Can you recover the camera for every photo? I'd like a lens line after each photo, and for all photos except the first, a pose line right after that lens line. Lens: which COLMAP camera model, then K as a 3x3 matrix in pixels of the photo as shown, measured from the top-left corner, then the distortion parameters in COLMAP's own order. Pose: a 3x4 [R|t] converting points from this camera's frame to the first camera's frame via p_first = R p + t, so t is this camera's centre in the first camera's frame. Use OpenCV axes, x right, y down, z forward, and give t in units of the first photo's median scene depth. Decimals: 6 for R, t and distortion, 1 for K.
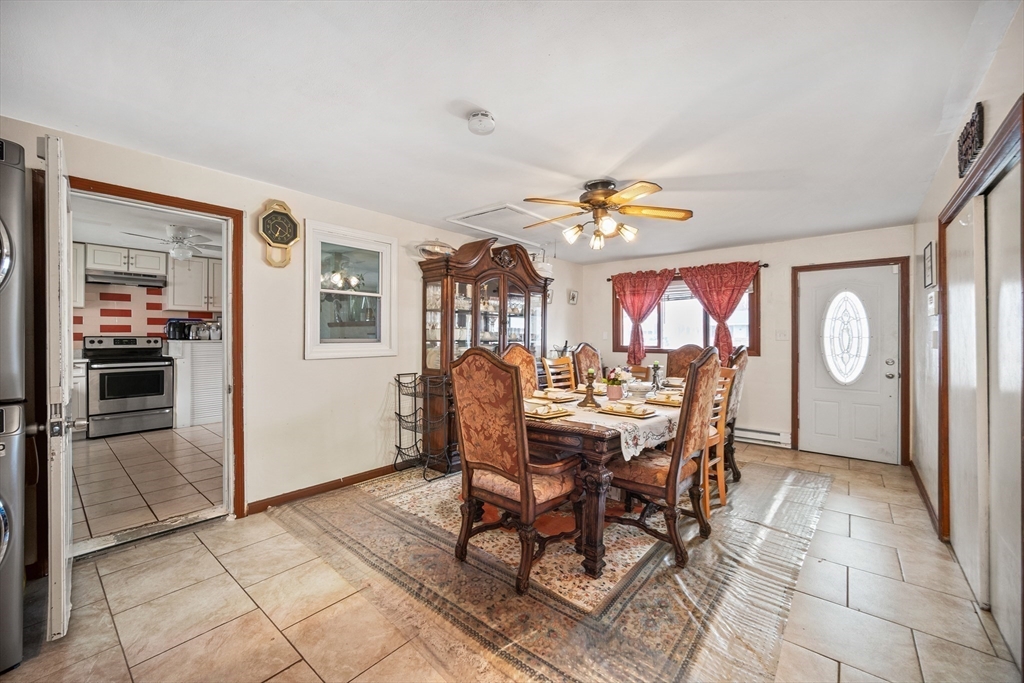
lens RADIAL K [[412.6, 0, 502.9], [0, 412.6, 334.2], [0, 0, 1]] dist [-0.002587, -0.000183]
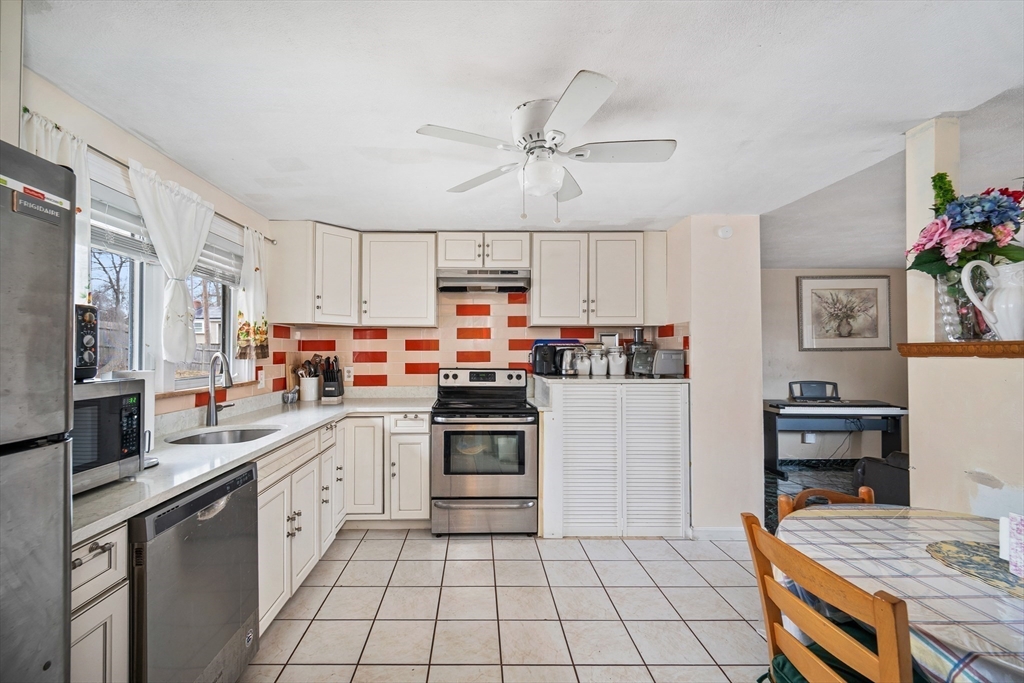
lens RADIAL K [[412.6, 0, 484.4], [0, 412.6, 347.0], [0, 0, 1]] dist [-0.002587, -0.000183]
pose [[0.667144, -0.008988, -0.744875, -0.432958], [0.001662, 0.999943, -0.010577, -0.022509], [0.744927, 0.005818, 0.667121, 0.573491]]
